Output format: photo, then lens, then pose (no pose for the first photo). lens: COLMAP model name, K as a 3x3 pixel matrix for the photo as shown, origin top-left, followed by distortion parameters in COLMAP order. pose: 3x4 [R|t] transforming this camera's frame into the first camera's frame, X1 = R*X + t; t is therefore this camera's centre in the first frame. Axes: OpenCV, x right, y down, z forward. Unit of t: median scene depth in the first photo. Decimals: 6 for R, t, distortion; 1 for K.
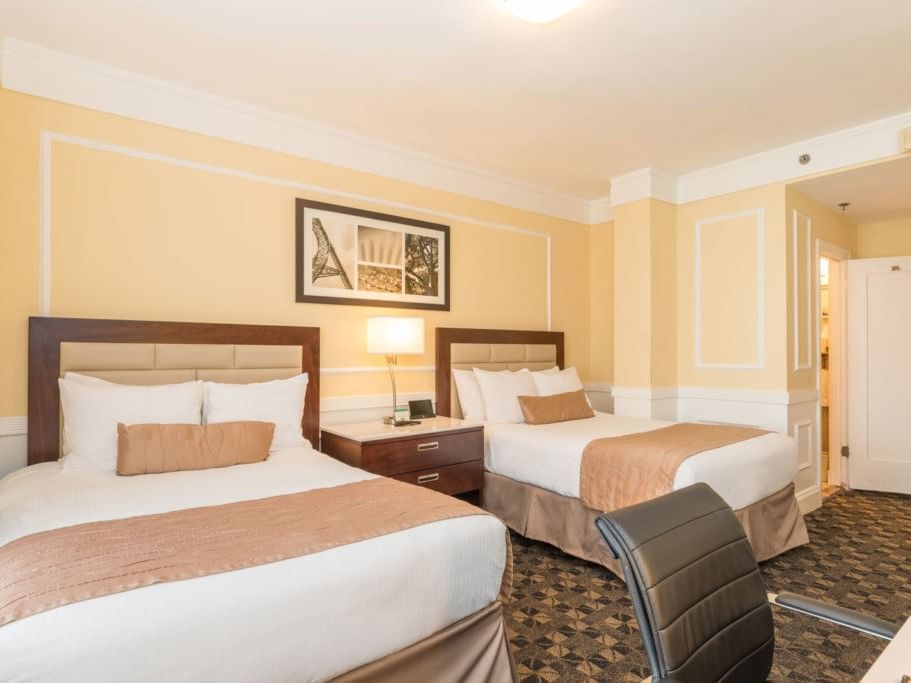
lens RADIAL K [[516.5, 0, 455.5], [0, 516.5, 341.5], [0, 0, 1]] dist [-0.001315, -0.000107]
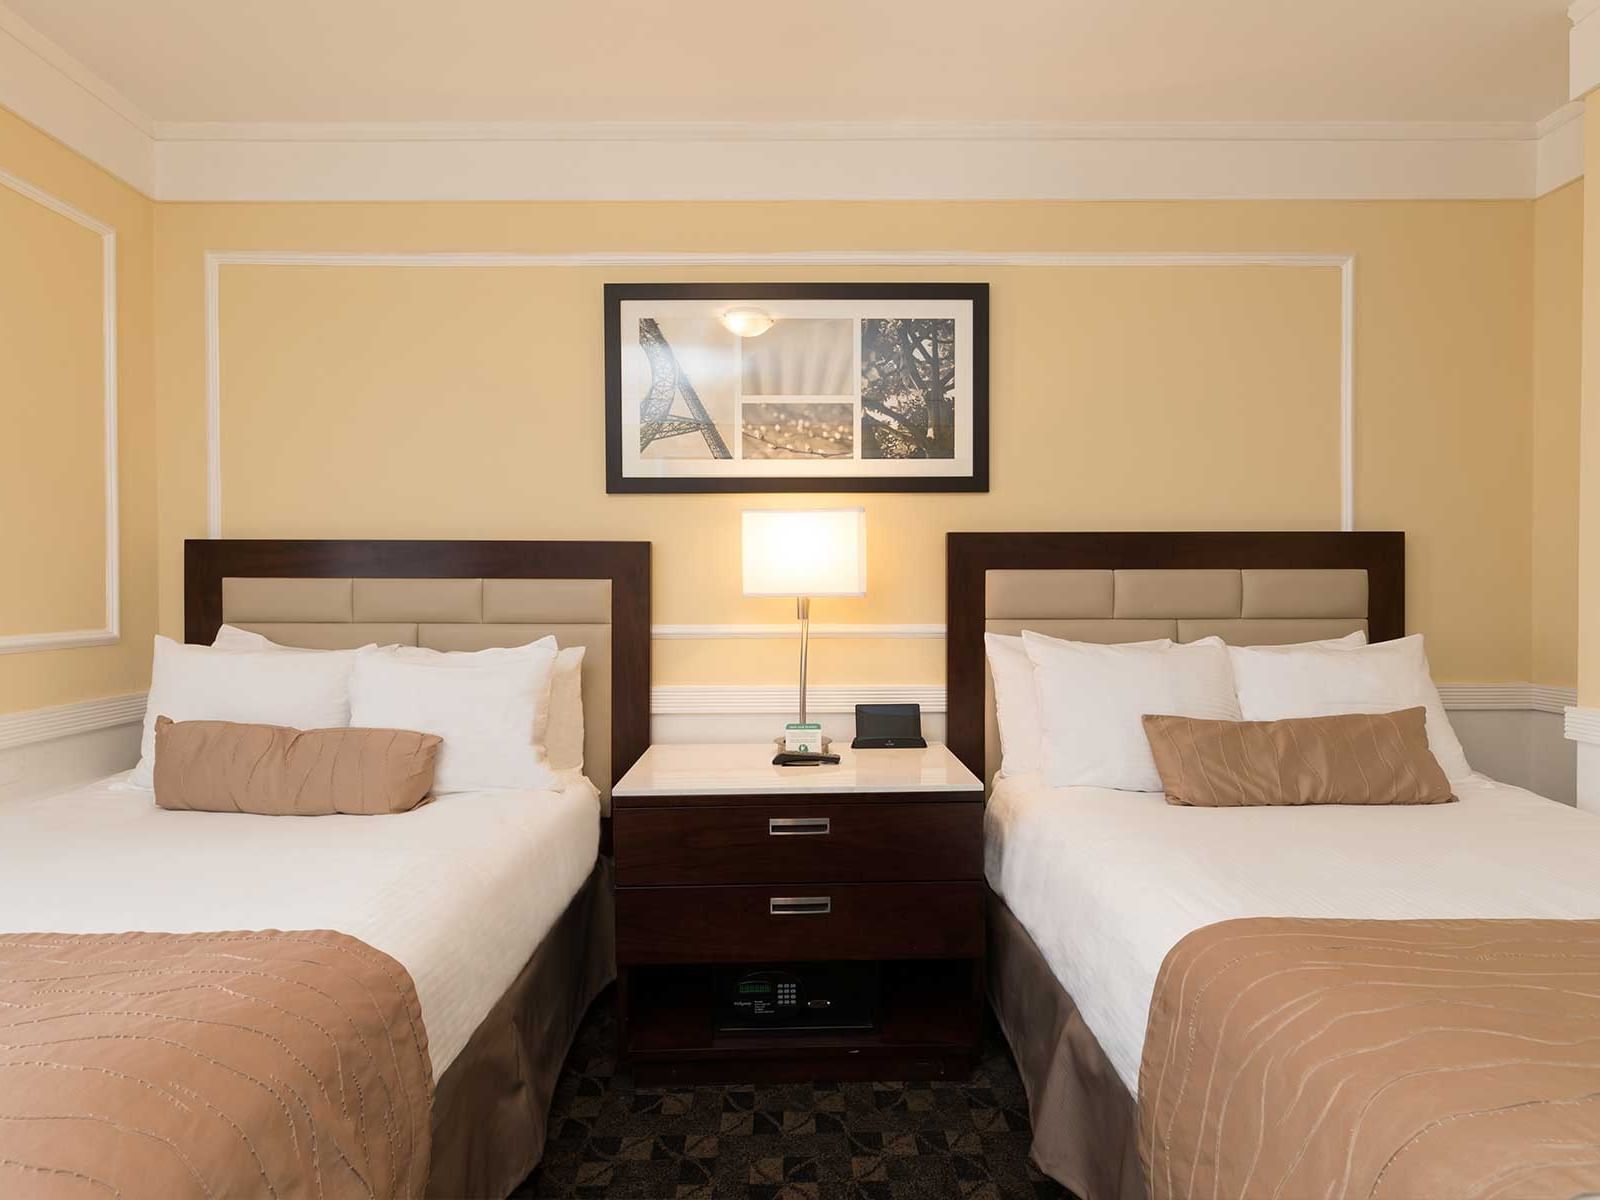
lens RADIAL K [[803.8, 0, 800.0], [0, 803.8, 600.0], [0, 0, 1]] dist [0.002999, -0.000645]
pose [[0.794218, 0.003892, -0.607621, 0.274426], [0.014645, 0.999566, 0.025545, 0.009044], [0.607457, -0.029187, 0.793816, 0.423749]]
